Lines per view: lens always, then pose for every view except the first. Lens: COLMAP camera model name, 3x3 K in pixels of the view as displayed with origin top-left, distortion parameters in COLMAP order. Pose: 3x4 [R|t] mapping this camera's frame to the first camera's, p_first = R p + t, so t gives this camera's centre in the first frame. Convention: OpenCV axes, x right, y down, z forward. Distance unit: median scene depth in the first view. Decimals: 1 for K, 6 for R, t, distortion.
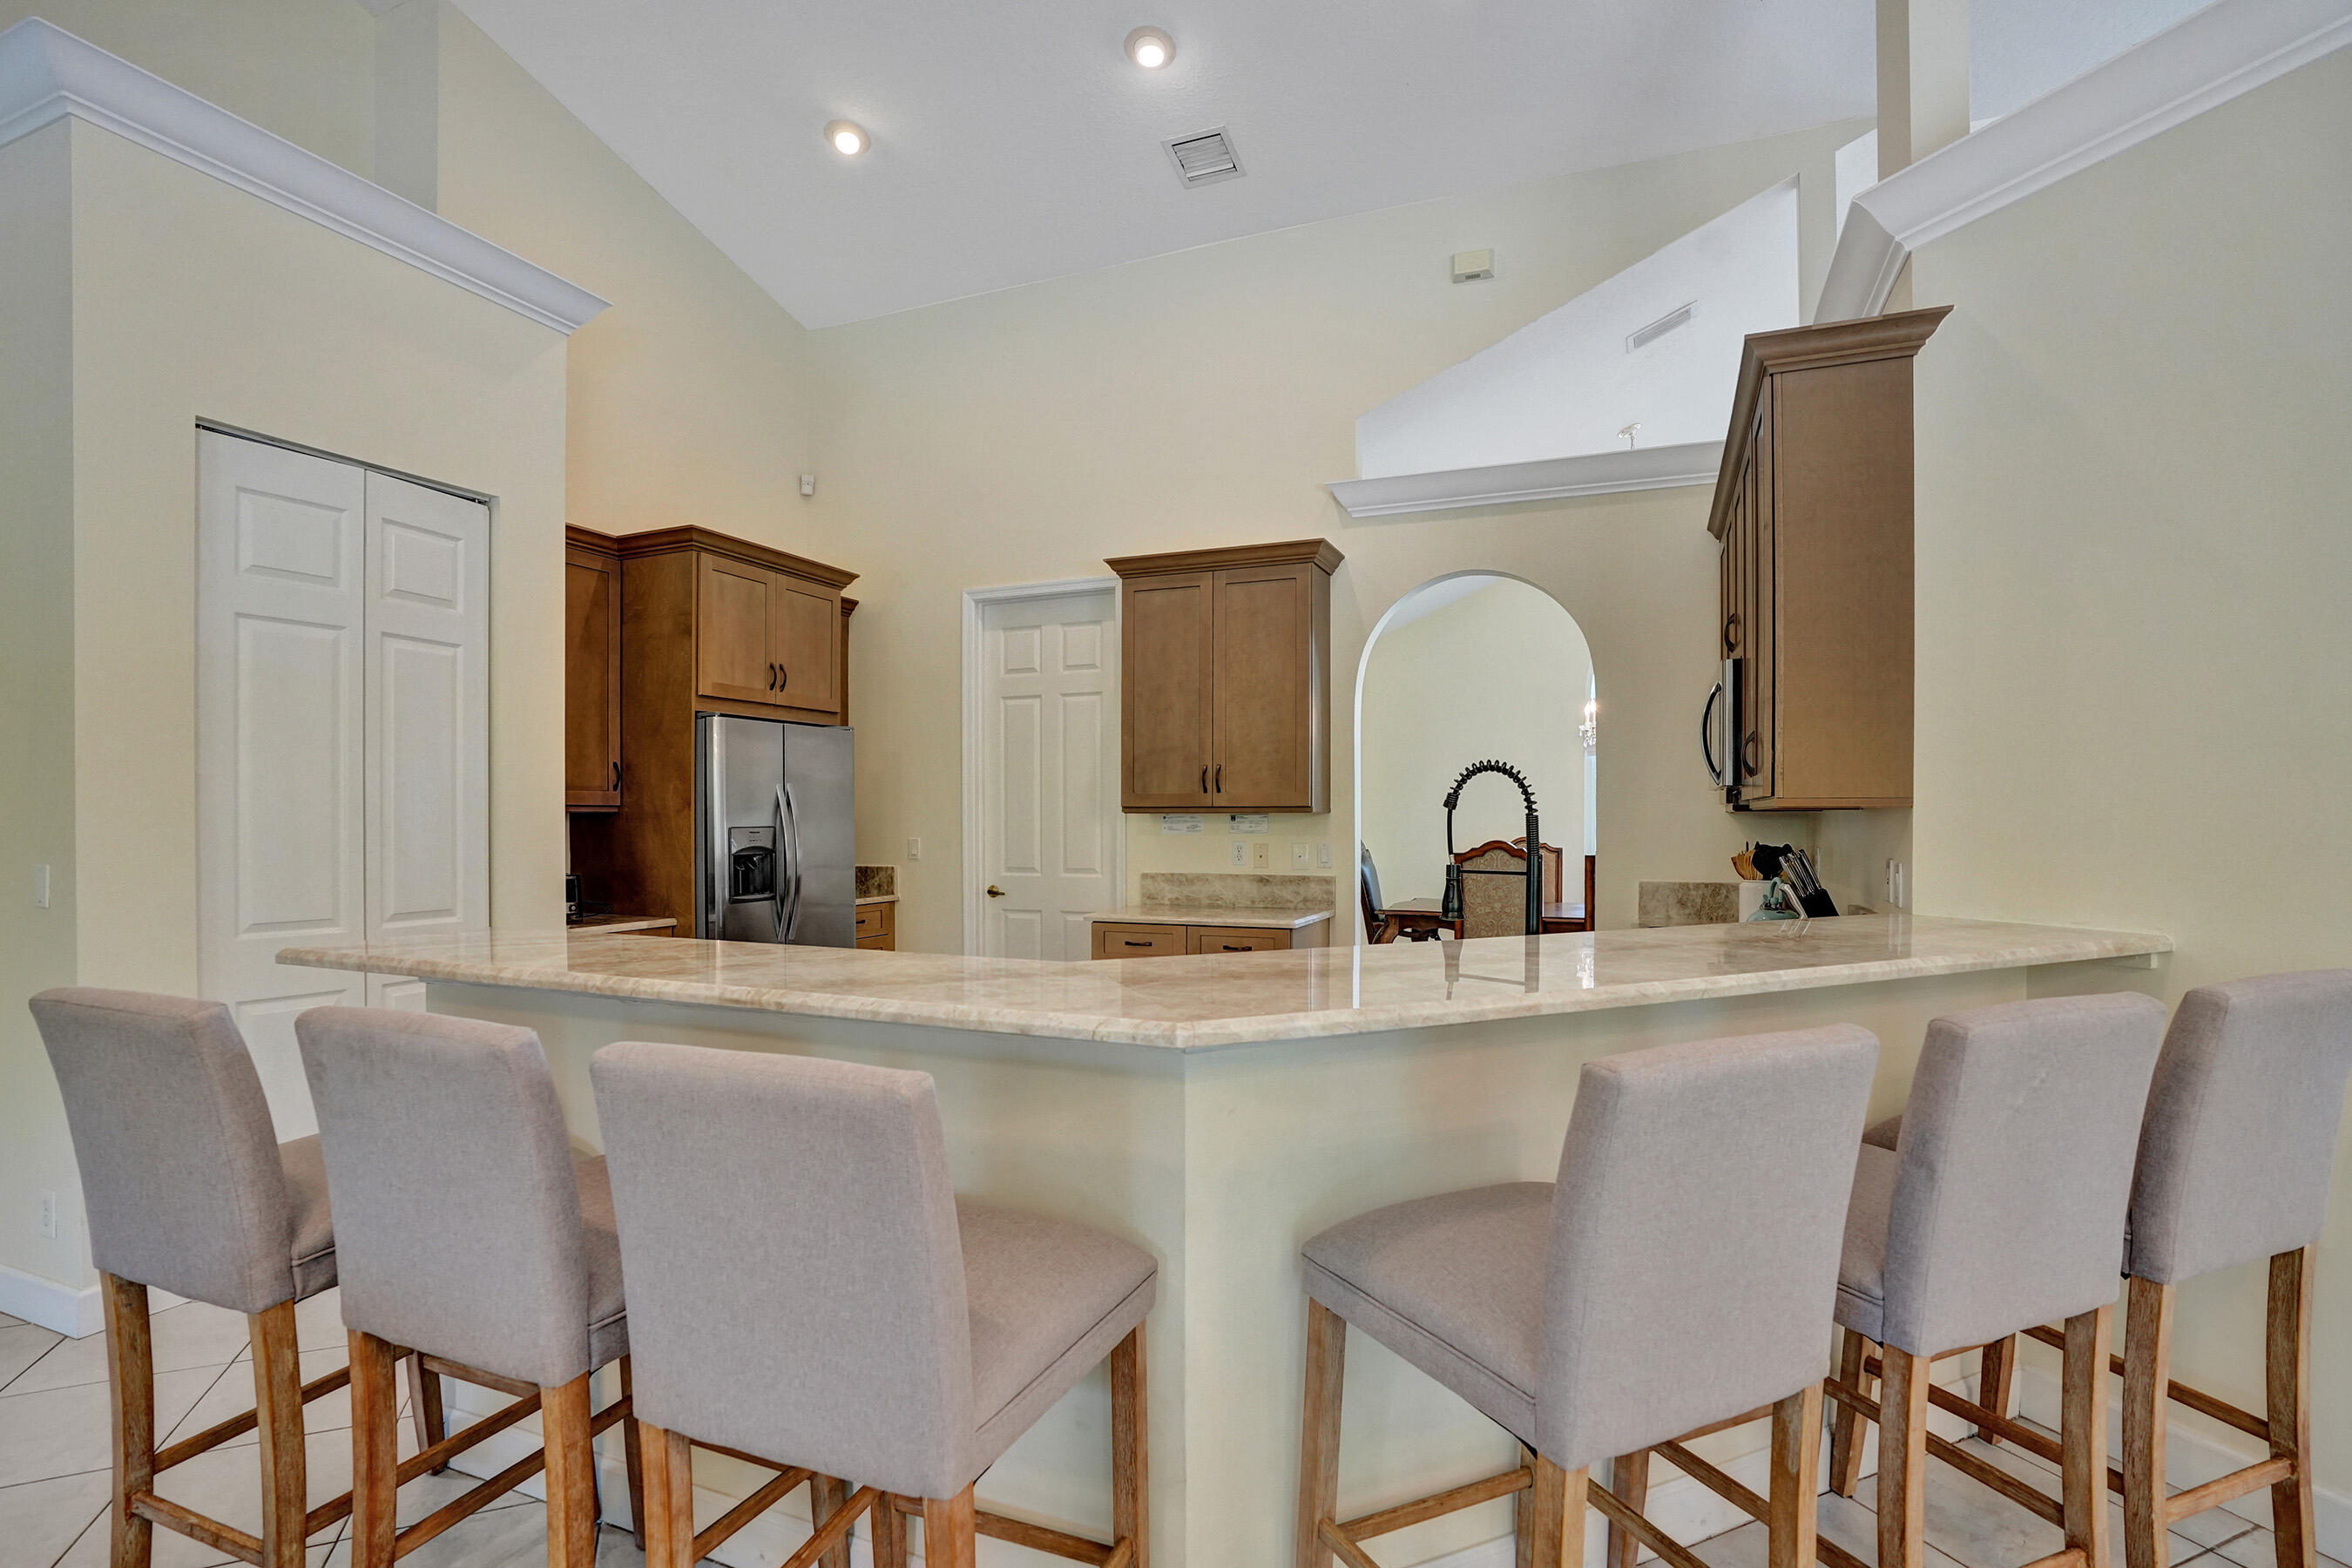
lens RADIAL K [[1133.1, 0, 1169.5], [0, 1133.1, 828.5], [0, 0, 1]] dist [-0.045932, 0.000606]
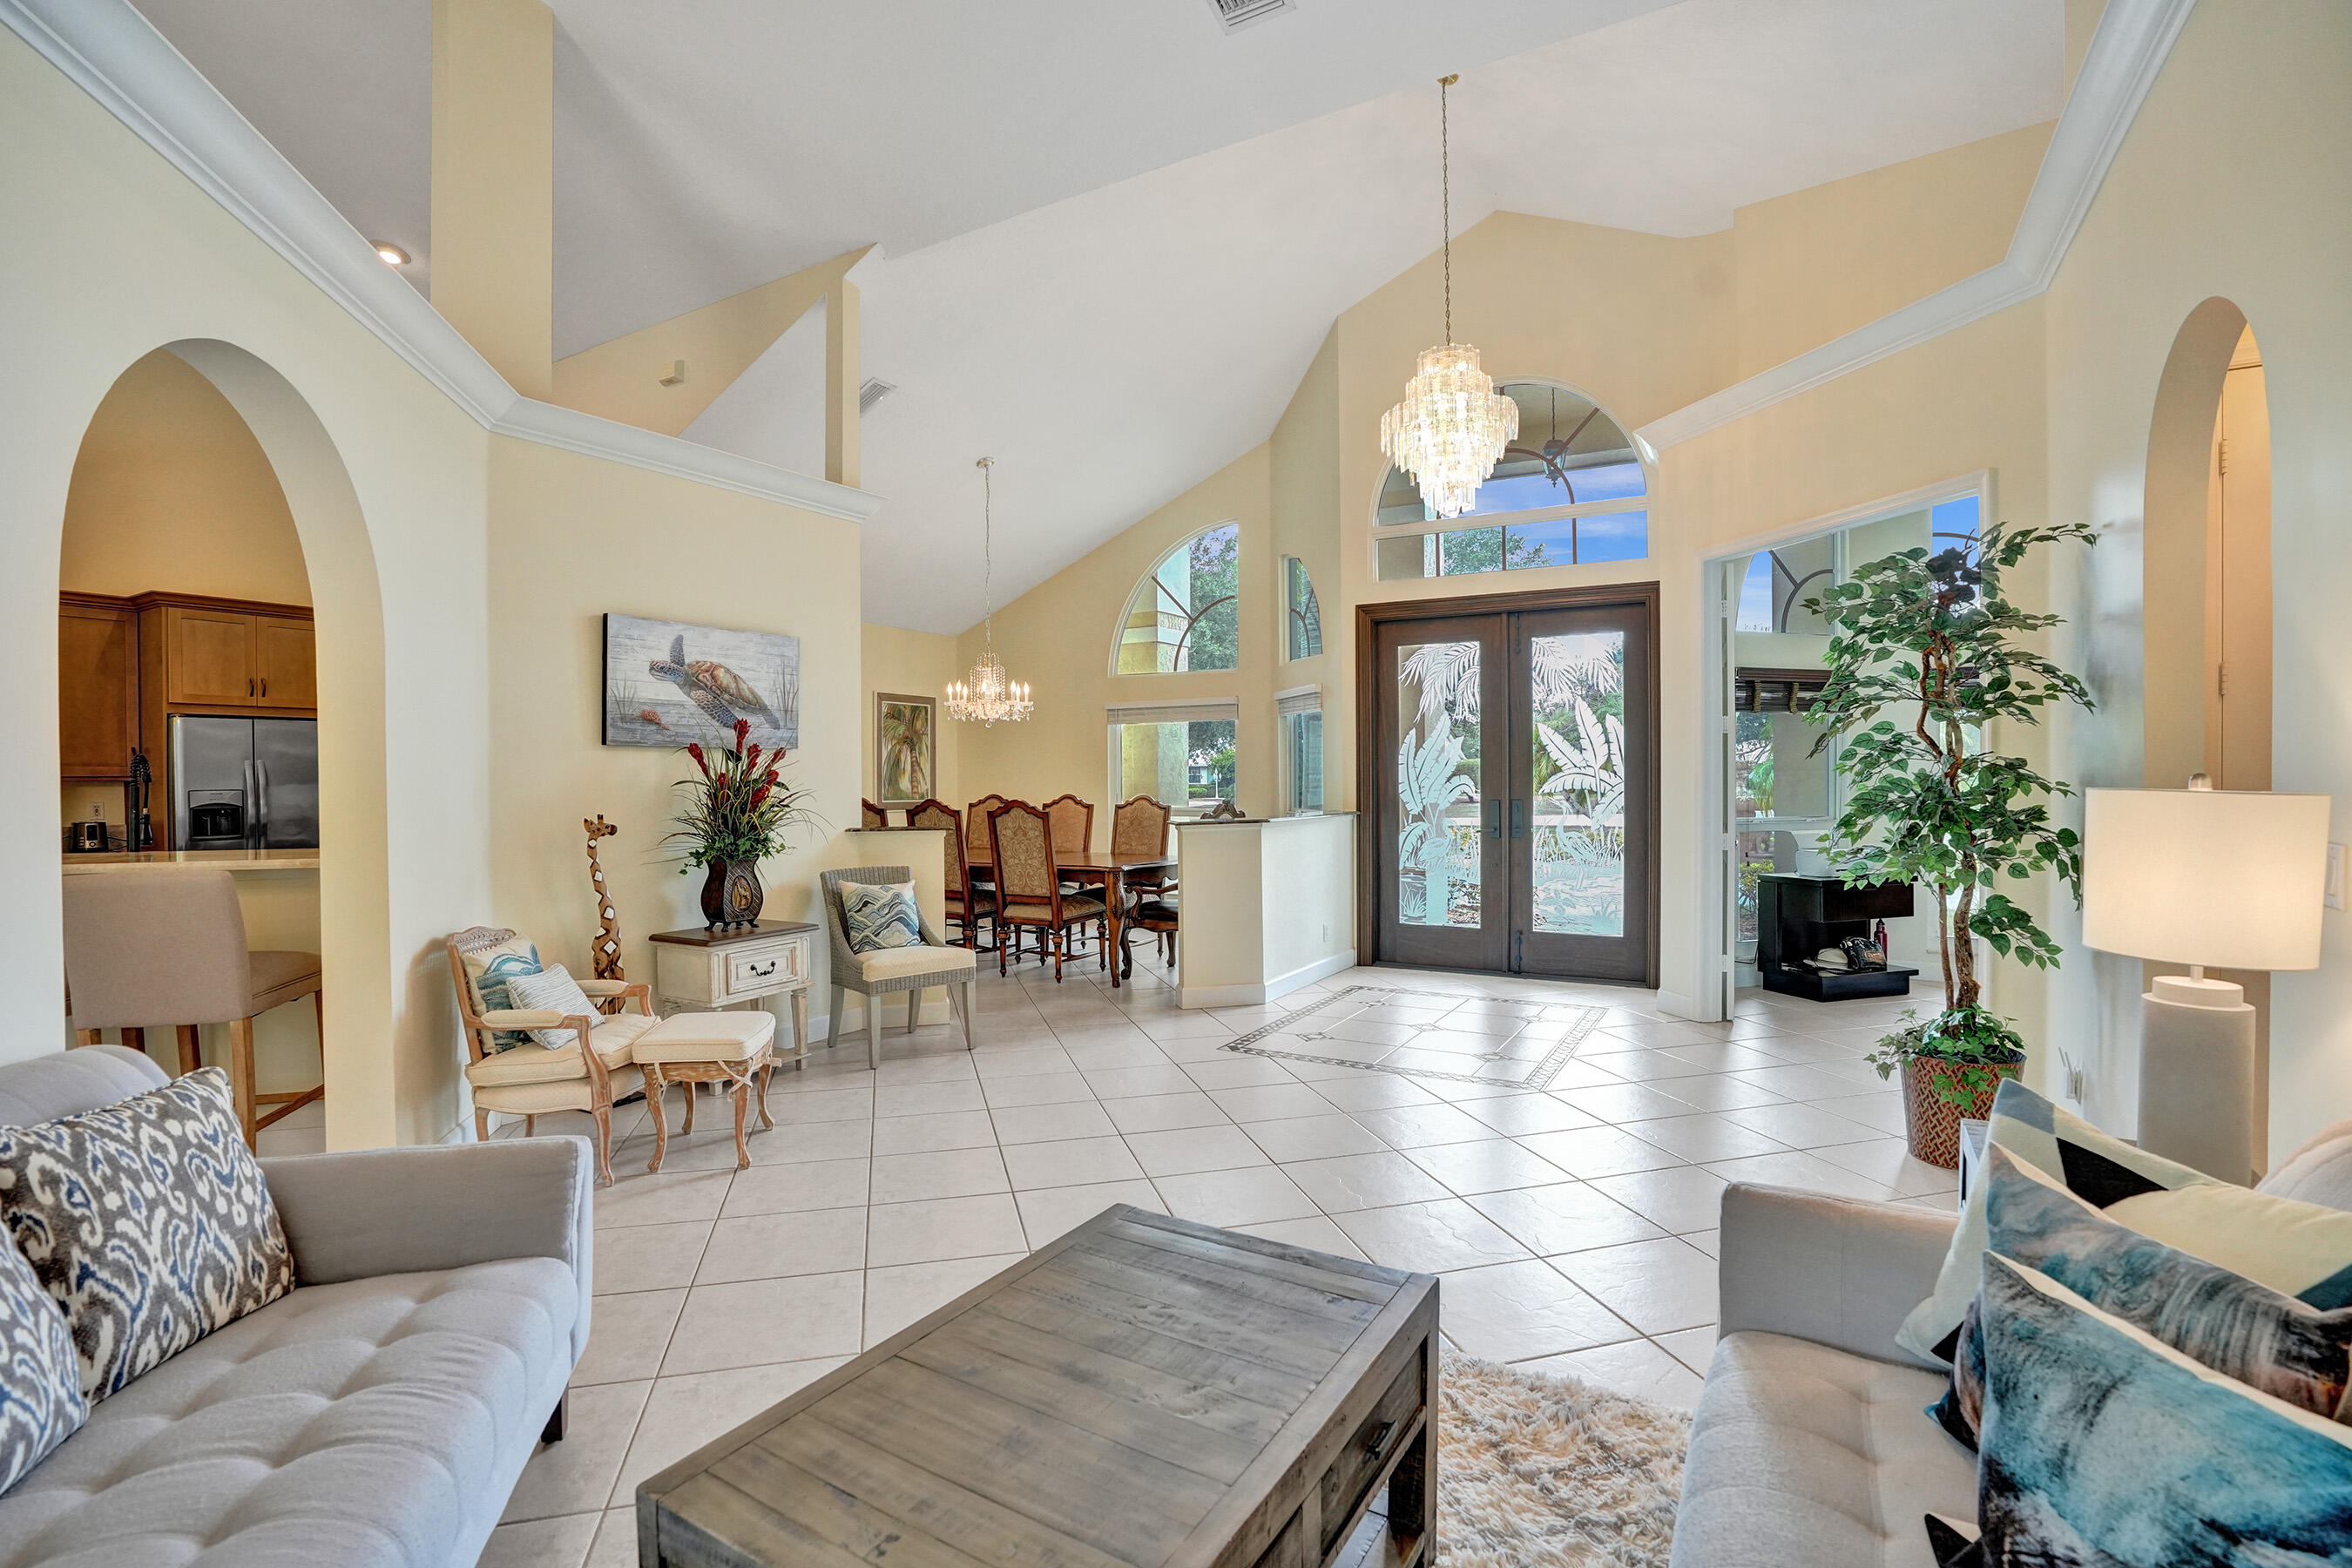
lens RADIAL K [[1081.5, 0, 1165.5], [0, 1081.5, 789.2], [0, 0, 1]] dist [-0.008542, -0.000018]
pose [[0.987581, -0.003505, -0.157074, 1.030311], [0.004115, 0.999985, 0.003560, -0.001989], [0.157059, -0.004162, 0.987580, -0.195346]]
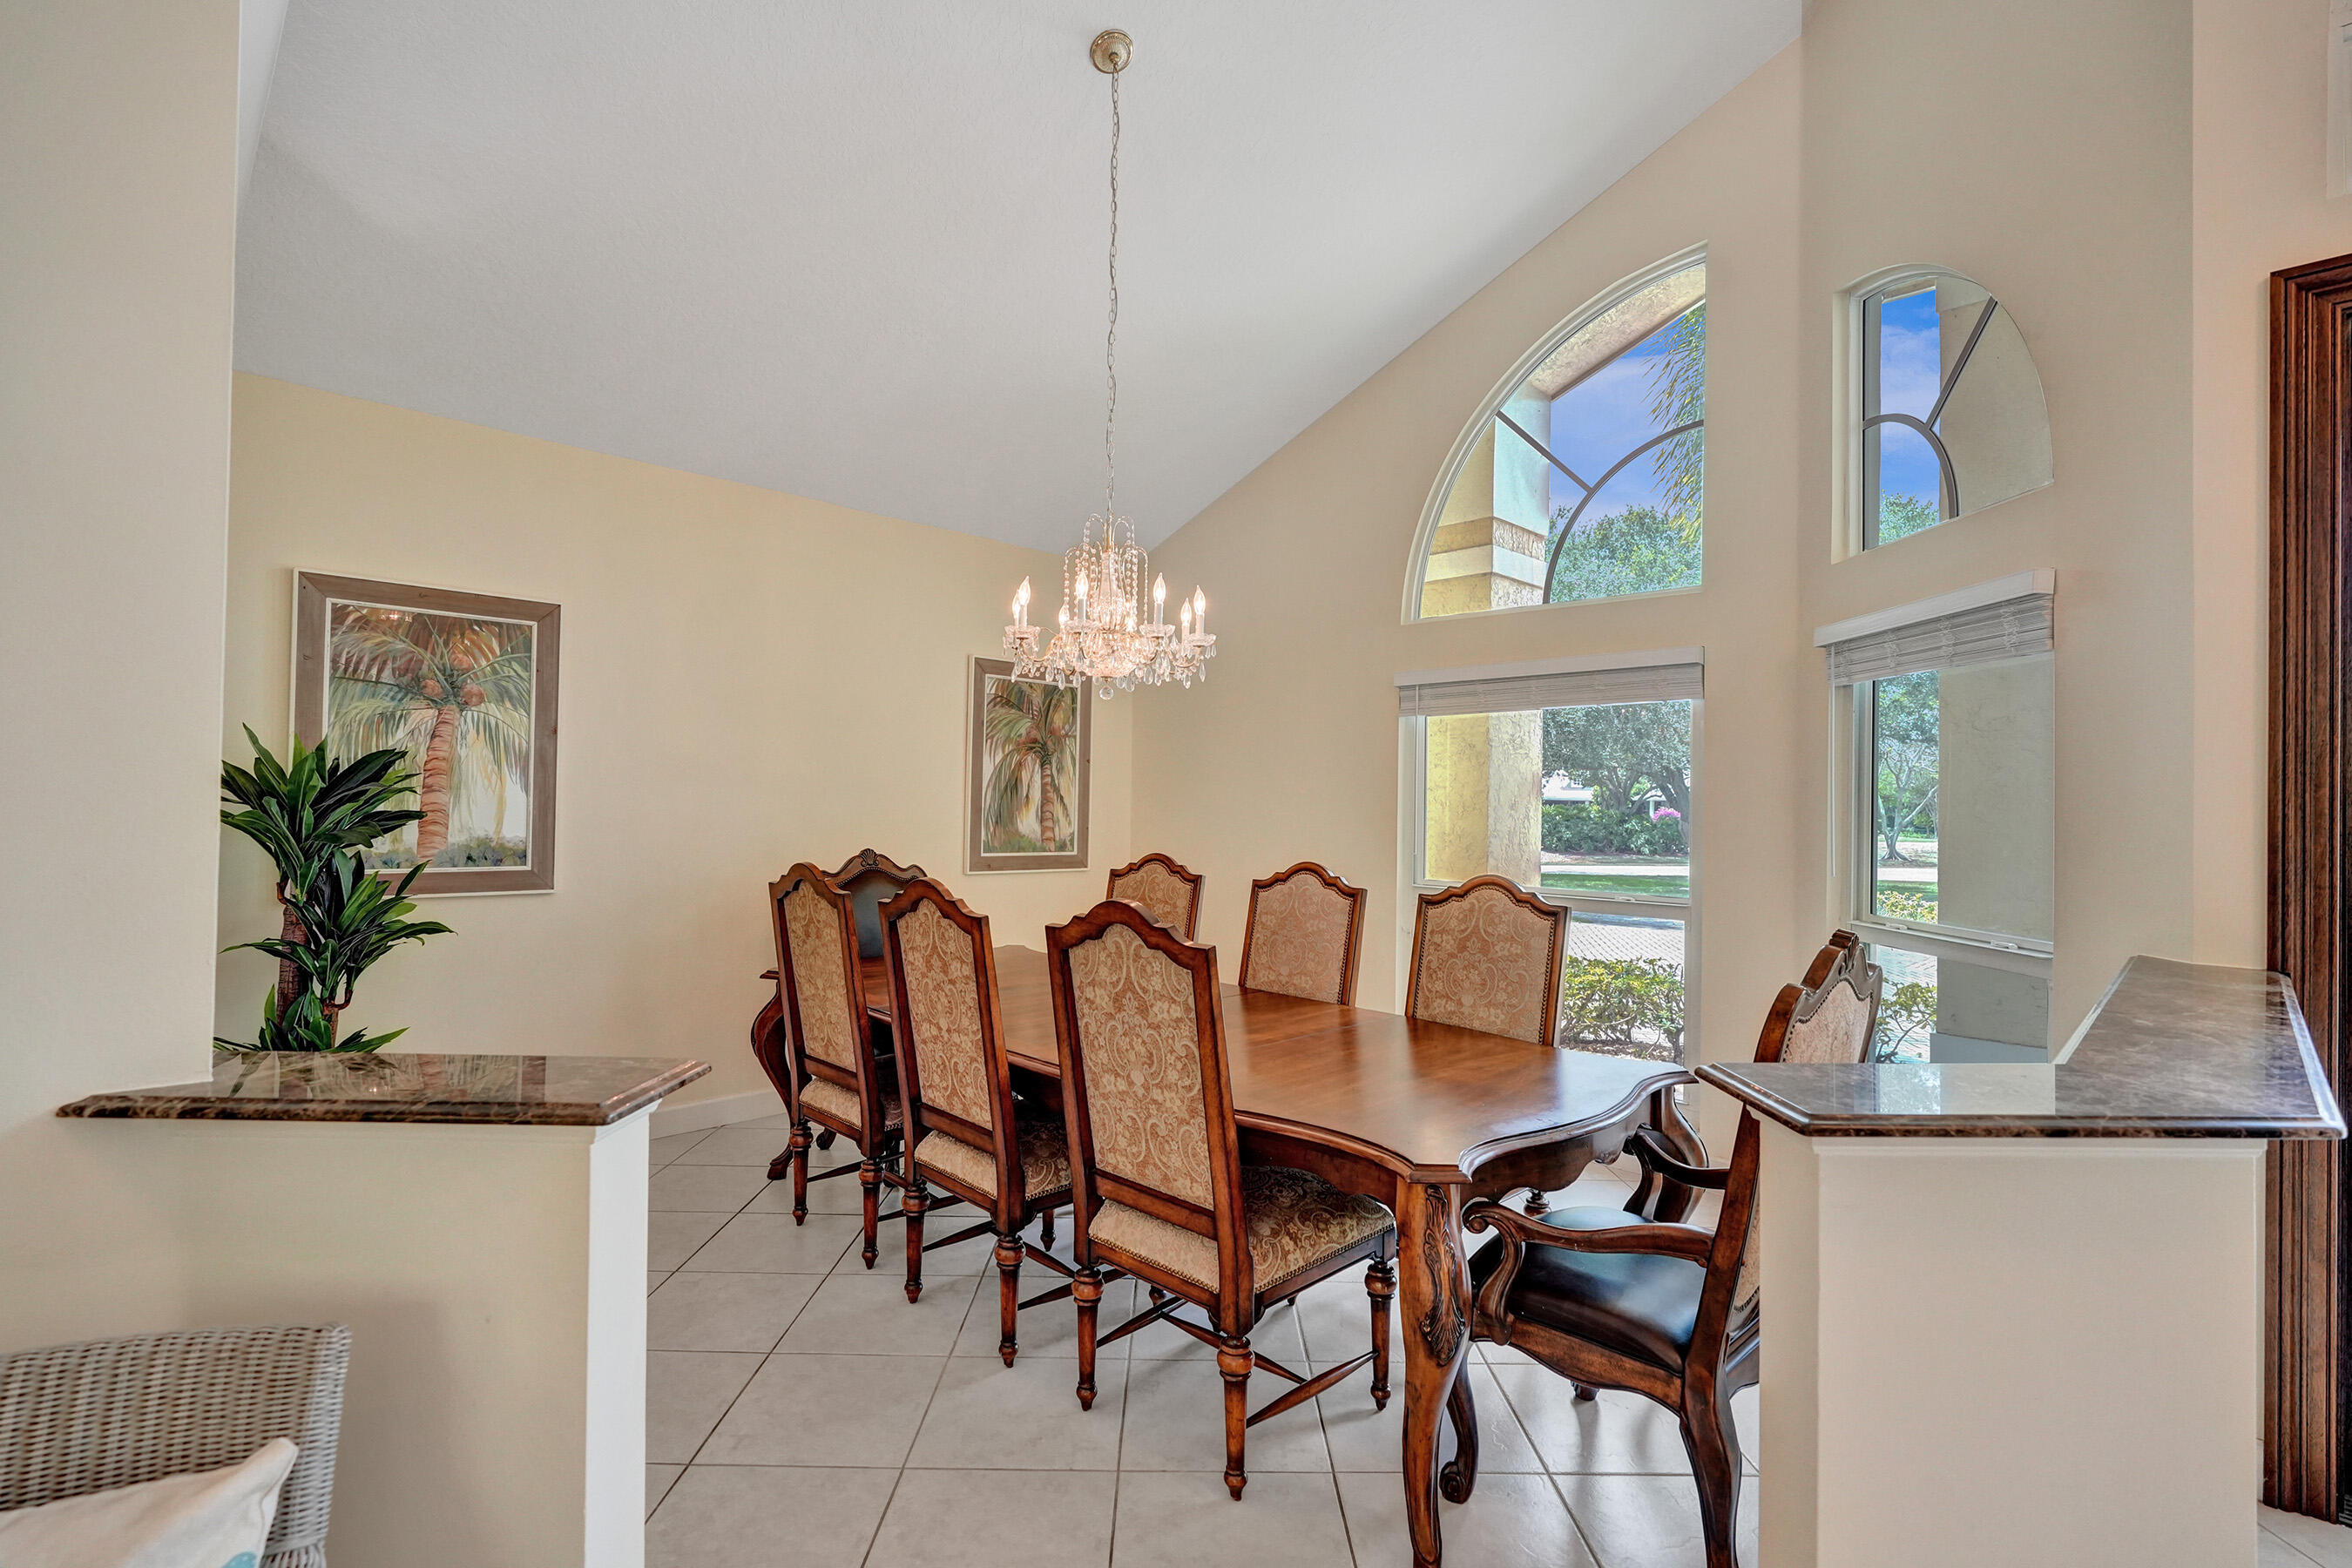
lens RADIAL K [[1101.5, 0, 1176.2], [0, 1101.5, 809.6], [0, 0, 1]] dist [-0.066495, 0.024199]
pose [[0.921993, 0.017733, -0.386801, 0.817717], [-0.021240, 0.999763, -0.004794, -0.019395], [0.386624, 0.012636, 0.922151, 0.738294]]
